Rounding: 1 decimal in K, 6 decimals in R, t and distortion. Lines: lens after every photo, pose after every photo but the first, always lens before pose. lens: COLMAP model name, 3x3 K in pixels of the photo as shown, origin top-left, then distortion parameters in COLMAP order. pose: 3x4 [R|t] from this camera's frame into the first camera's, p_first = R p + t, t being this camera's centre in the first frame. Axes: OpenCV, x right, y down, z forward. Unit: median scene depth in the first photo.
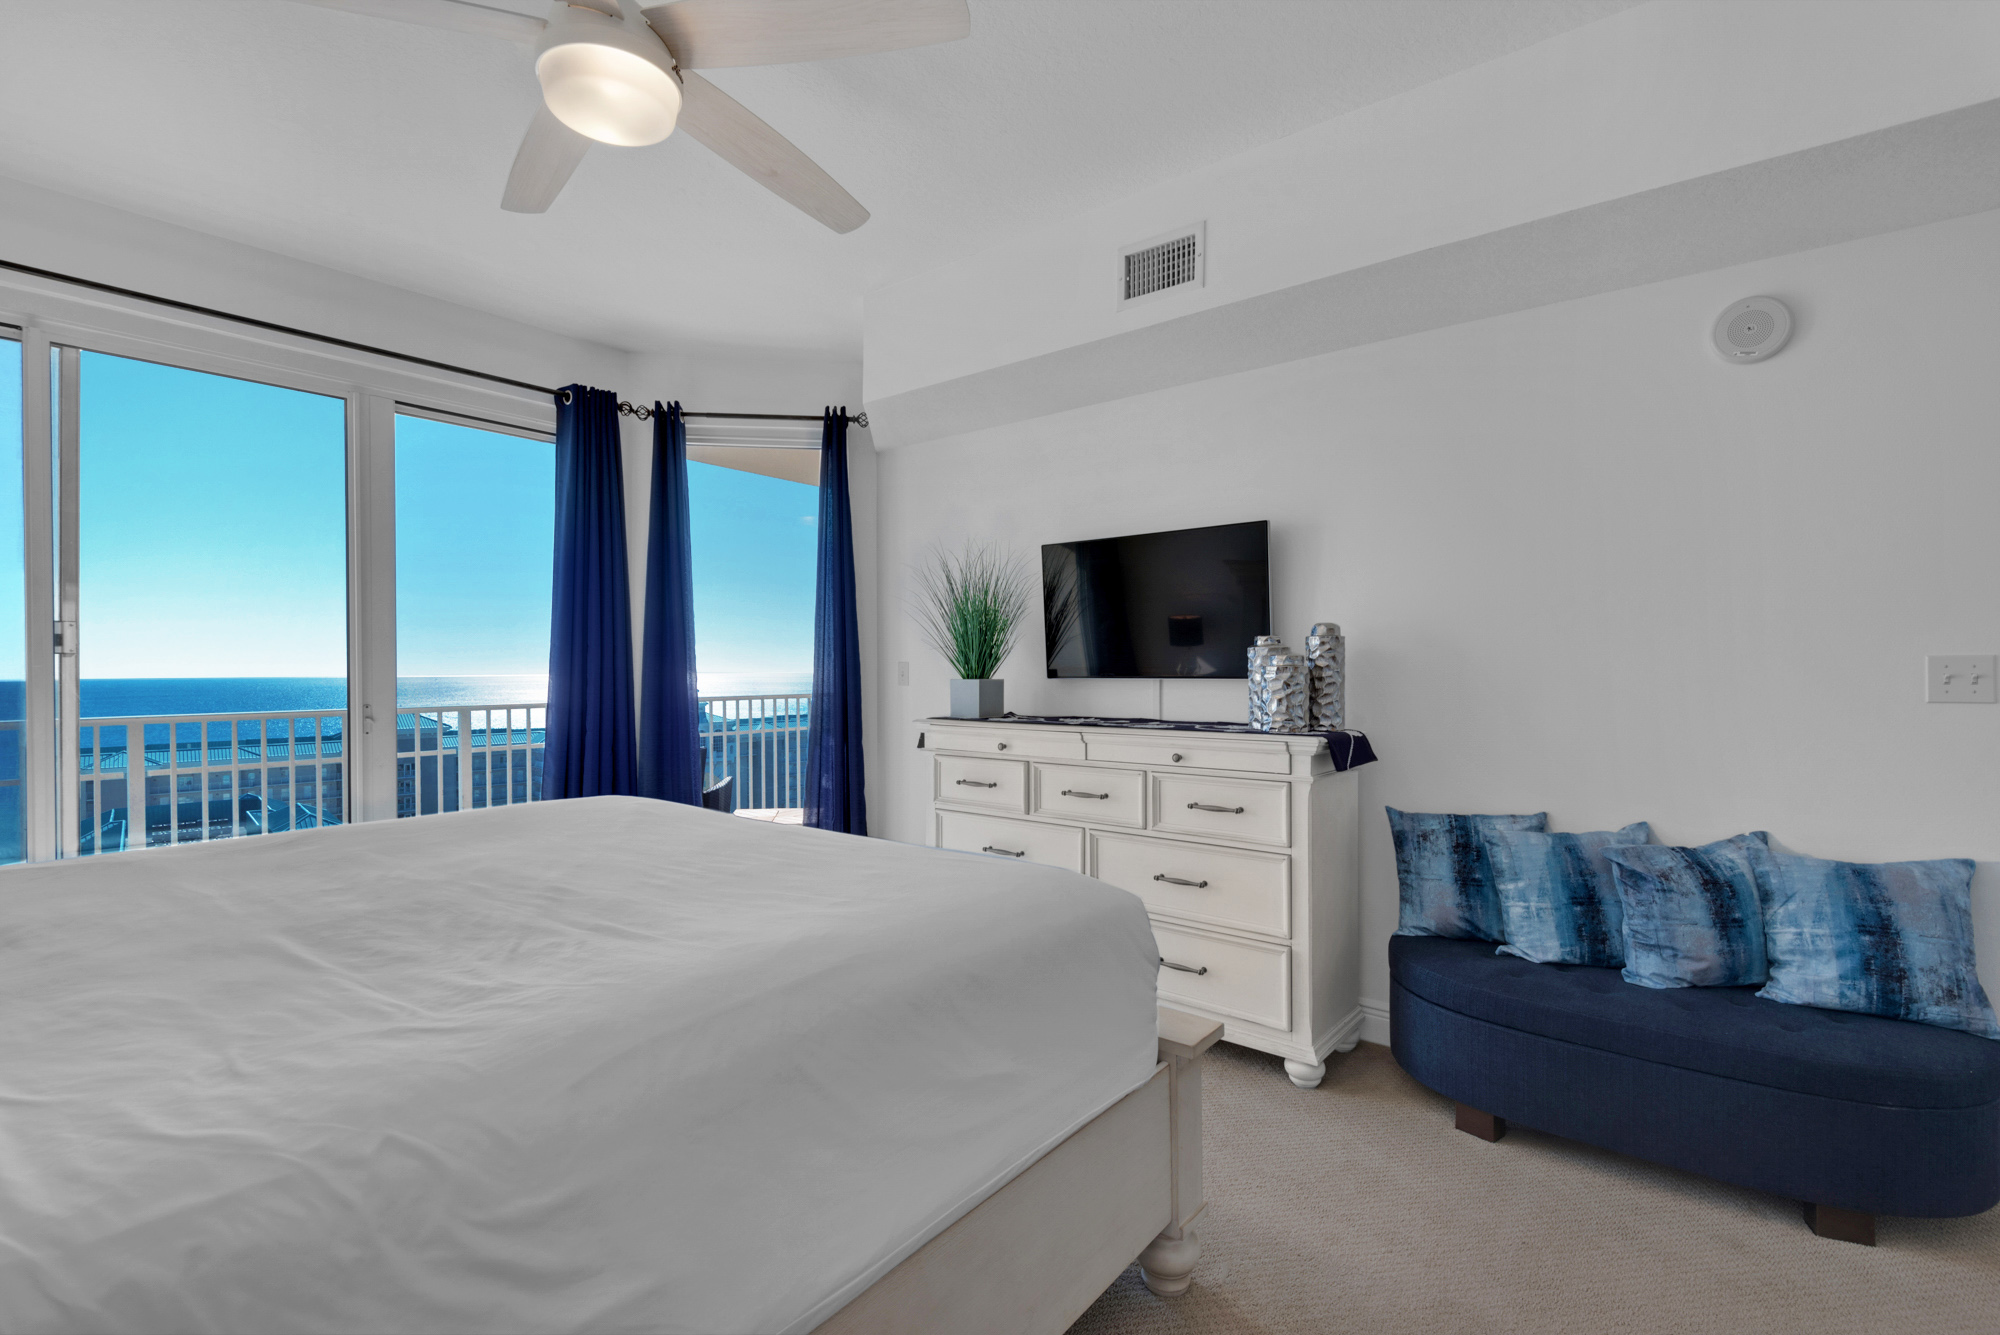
lens RADIAL K [[907.5, 0, 1003.8], [0, 907.5, 667.1], [0, 0, 1]] dist [-0.014144, -0.000333]
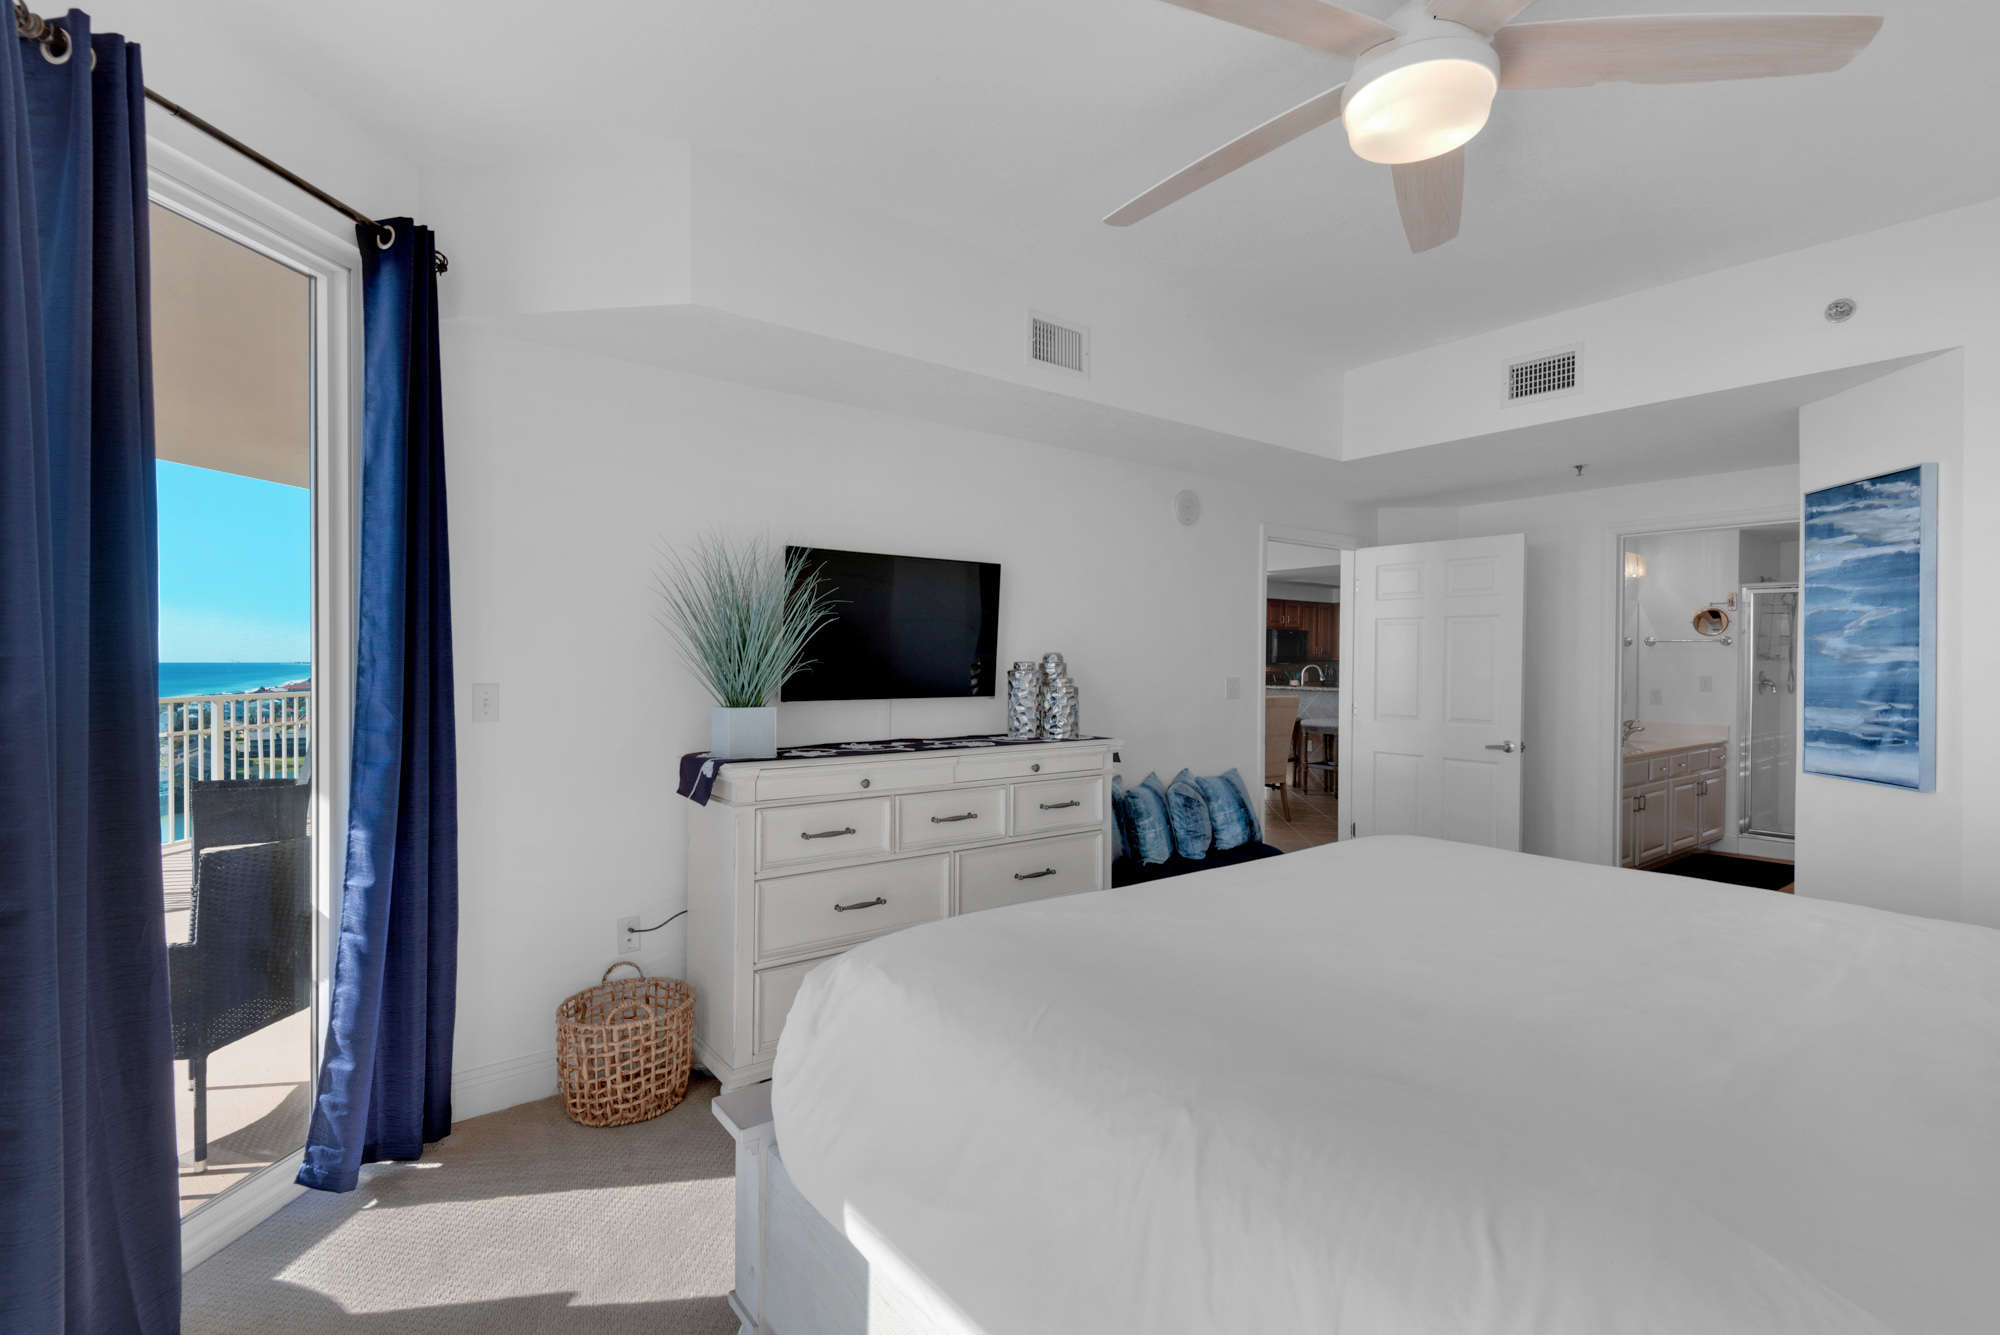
lens RADIAL K [[907.5, 0, 1003.4], [0, 907.5, 668.7], [0, 0, 1]] dist [-0.014144, -0.000333]
pose [[0.231964, -0.005121, 0.972711, -0.776538], [-0.008037, 0.999942, 0.007181, -0.028921], [-0.972691, -0.009484, 0.231909, 0.634567]]
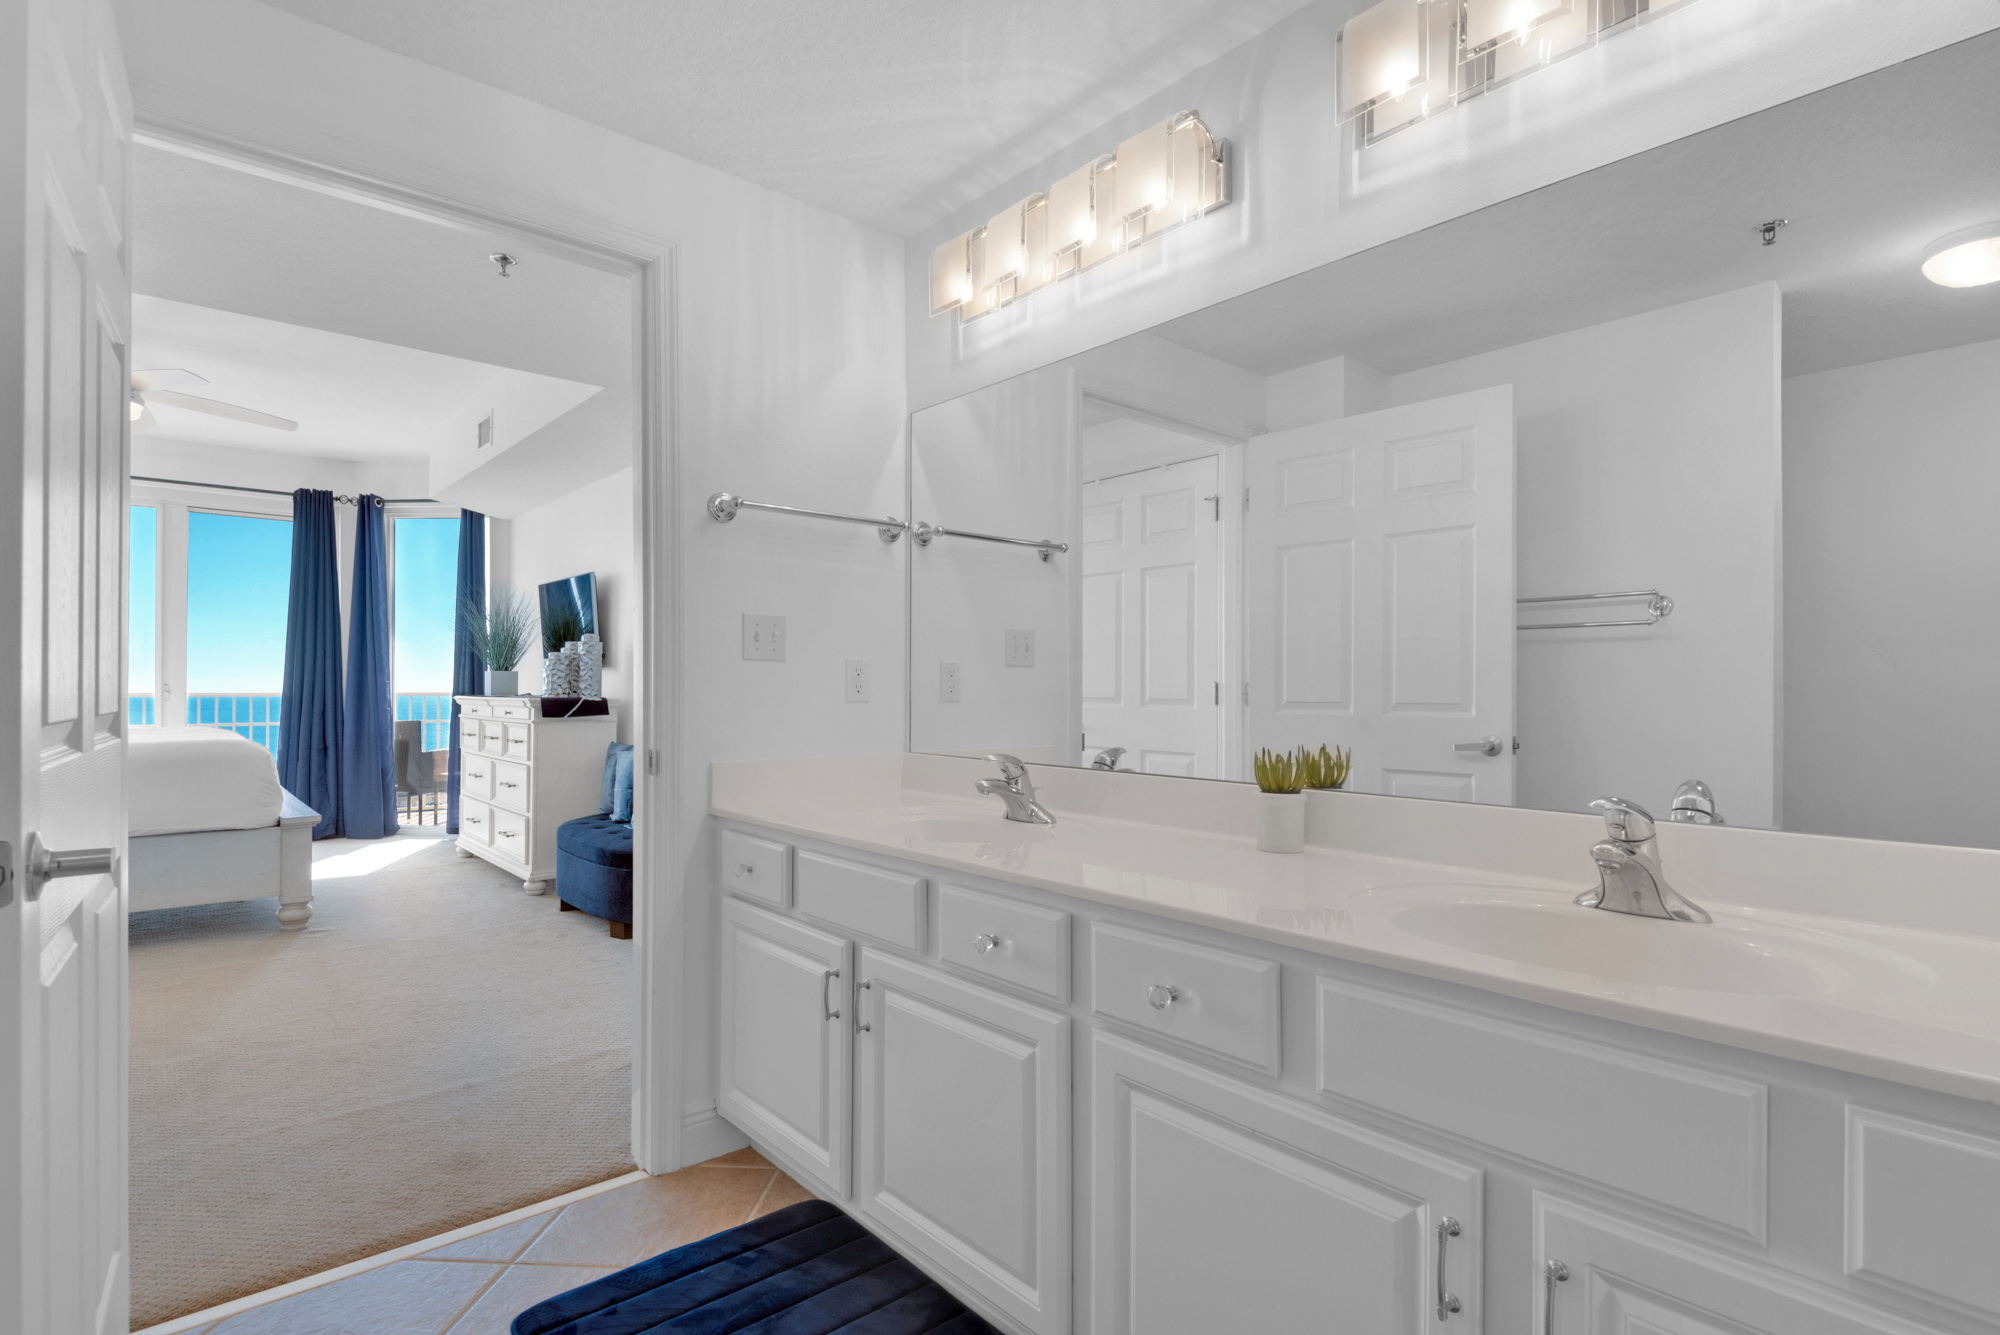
lens RADIAL K [[1001.4, 0, 995.4], [0, 1001.4, 676.6], [0, 0, 1]] dist [-0.005690, -0.005648]
pose [[0.982718, 0.004156, -0.185060, 1.223524], [-0.005807, 0.999948, -0.008381, 0.035665], [0.185016, 0.009311, 0.982691, -0.591931]]
